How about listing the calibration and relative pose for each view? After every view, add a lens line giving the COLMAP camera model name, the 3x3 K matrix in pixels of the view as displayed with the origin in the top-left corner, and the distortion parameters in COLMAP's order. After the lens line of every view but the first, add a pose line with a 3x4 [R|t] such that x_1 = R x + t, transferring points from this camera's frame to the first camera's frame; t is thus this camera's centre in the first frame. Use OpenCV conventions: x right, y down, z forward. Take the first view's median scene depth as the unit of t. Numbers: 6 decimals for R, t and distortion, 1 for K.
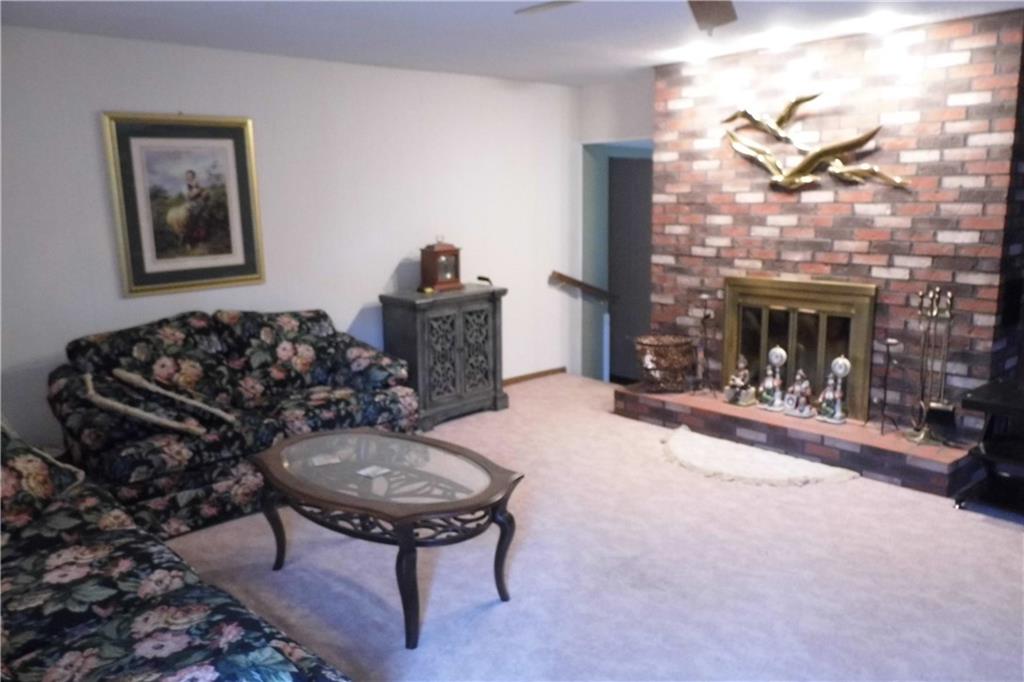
lens RADIAL K [[761.9, 0, 511.9], [0, 761.9, 341.7], [0, 0, 1]] dist [-0.033799, 0.020882]
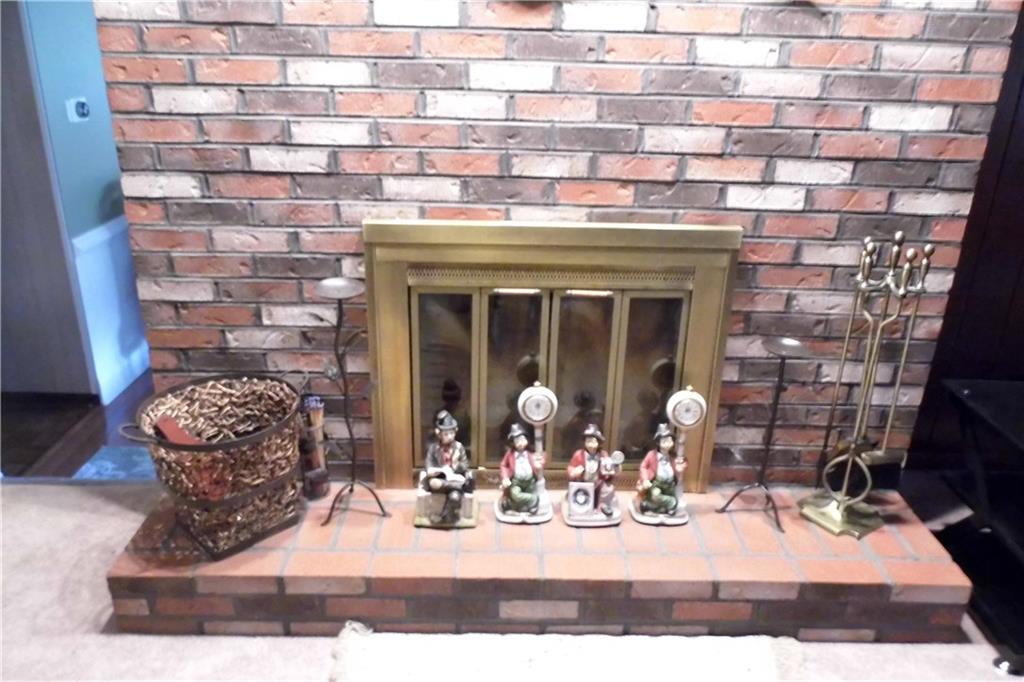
lens RADIAL K [[761.9, 0, 513.5], [0, 761.9, 343.0], [0, 0, 1]] dist [-0.033799, 0.020882]
pose [[0.665253, -0.239123, 0.707290, 0.044068], [0.104335, 0.967804, 0.229064, -0.118571], [-0.739292, -0.078591, 0.668783, 0.741162]]
